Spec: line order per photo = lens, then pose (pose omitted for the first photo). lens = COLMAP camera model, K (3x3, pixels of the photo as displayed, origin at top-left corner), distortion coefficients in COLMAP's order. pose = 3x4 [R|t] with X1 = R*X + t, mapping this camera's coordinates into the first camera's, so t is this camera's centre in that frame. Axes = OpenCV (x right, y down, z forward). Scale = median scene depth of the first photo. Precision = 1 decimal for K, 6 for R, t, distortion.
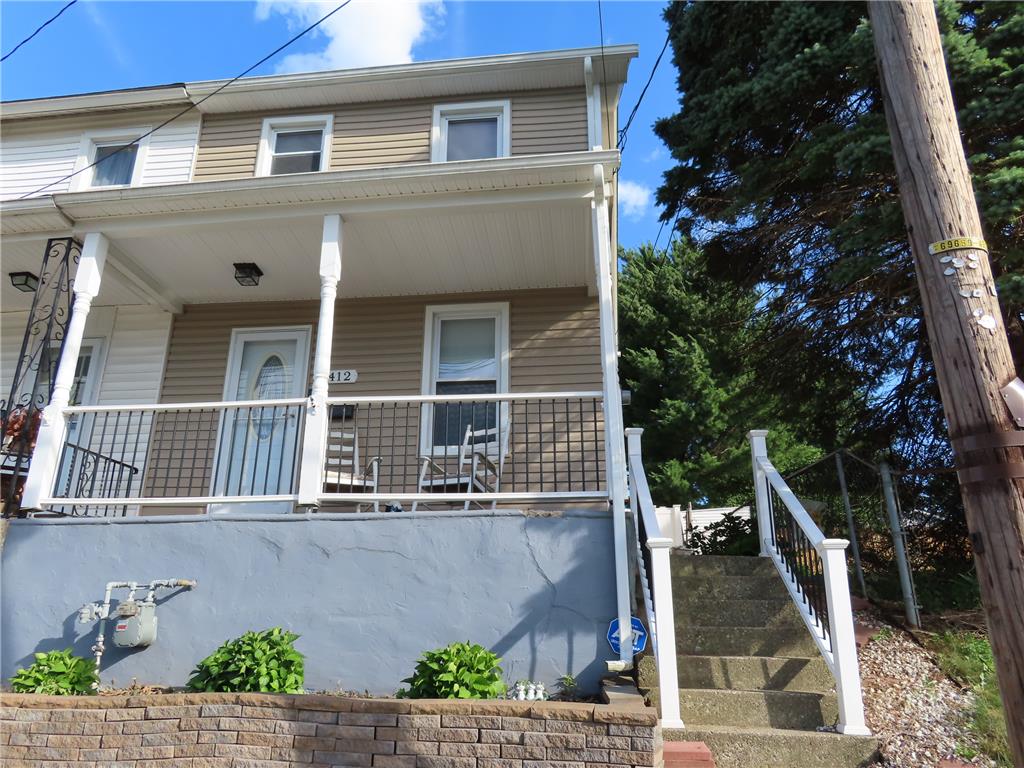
lens RADIAL K [[746.3, 0, 504.0], [0, 746.3, 381.6], [0, 0, 1]] dist [-0.005278, -0.004632]
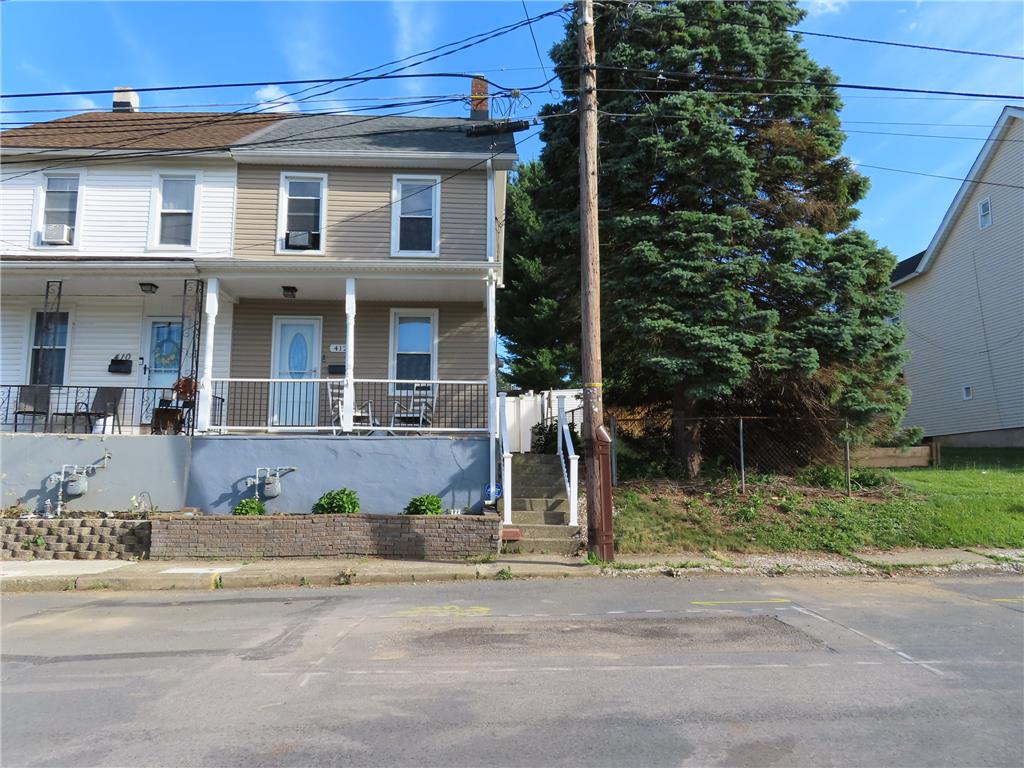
lens RADIAL K [[723.9, 0, 512.0], [0, 723.9, 384.0], [0, 0, 1]] dist [-0.014619, -0.000925]
pose [[0.986568, 0.017565, 0.162407, -0.147405], [-0.049357, 0.979787, 0.193858, -0.413940], [-0.155719, -0.199270, 0.967493, -1.098144]]
